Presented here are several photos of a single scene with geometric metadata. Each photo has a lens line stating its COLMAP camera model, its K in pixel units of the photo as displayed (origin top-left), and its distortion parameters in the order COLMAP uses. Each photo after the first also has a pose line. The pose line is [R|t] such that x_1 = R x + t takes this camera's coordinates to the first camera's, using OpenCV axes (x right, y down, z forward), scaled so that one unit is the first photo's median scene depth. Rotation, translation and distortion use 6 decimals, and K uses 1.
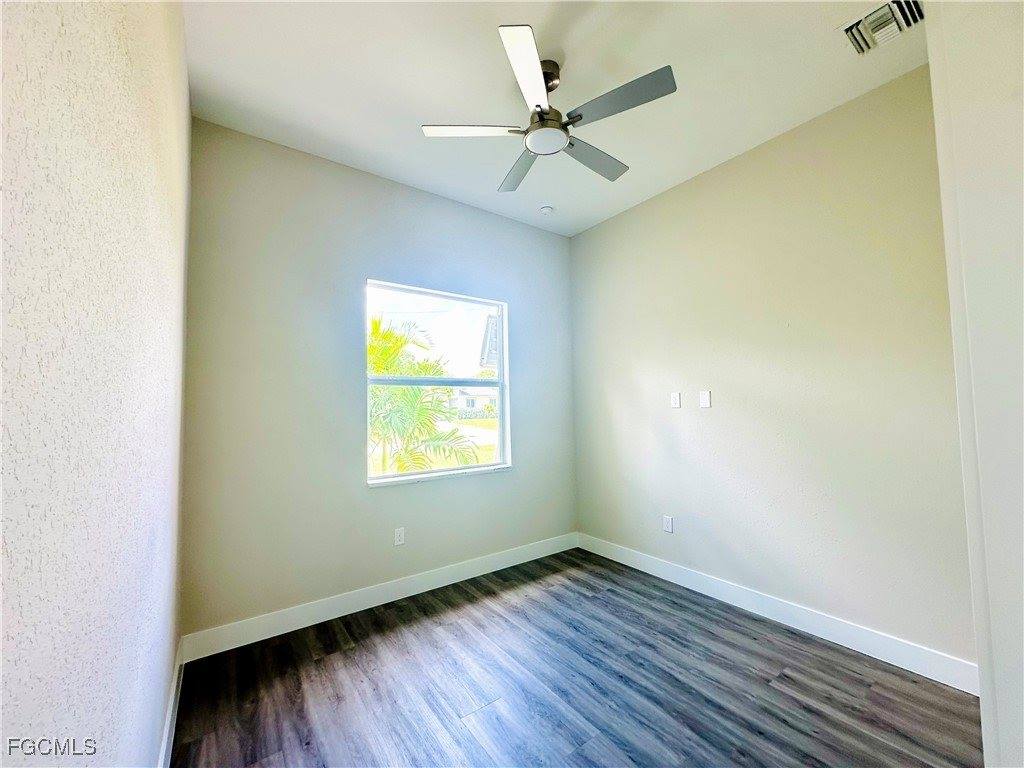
lens RADIAL K [[407.9, 0, 511.1], [0, 407.9, 384.5], [0, 0, 1]] dist [-0.000609, -0.000059]
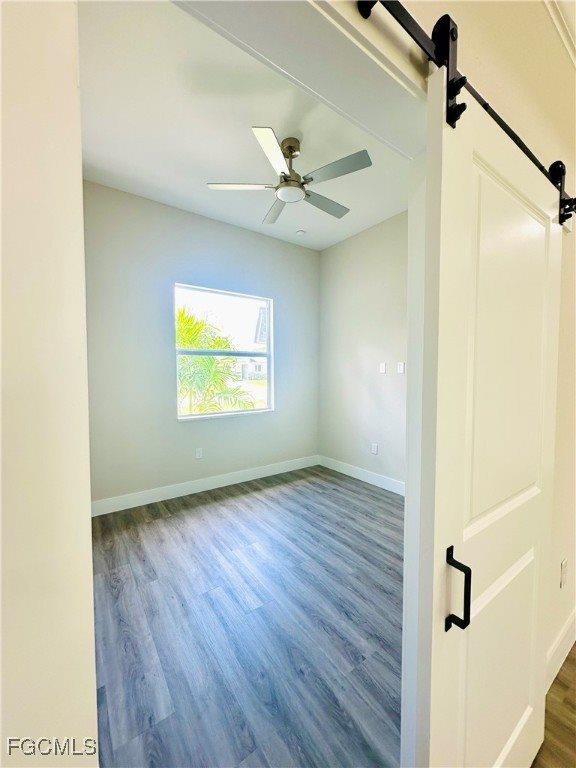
lens RADIAL K [[305.9, 0, 288.0], [0, 305.9, 384.0], [0, 0, 1]] dist [-0.000609, -0.000059]
pose [[0.999888, 0.014804, -0.002400, 0.069231], [-0.014508, 0.995341, 0.095315, -0.006608], [0.003800, -0.095269, 0.995444, -0.143788]]
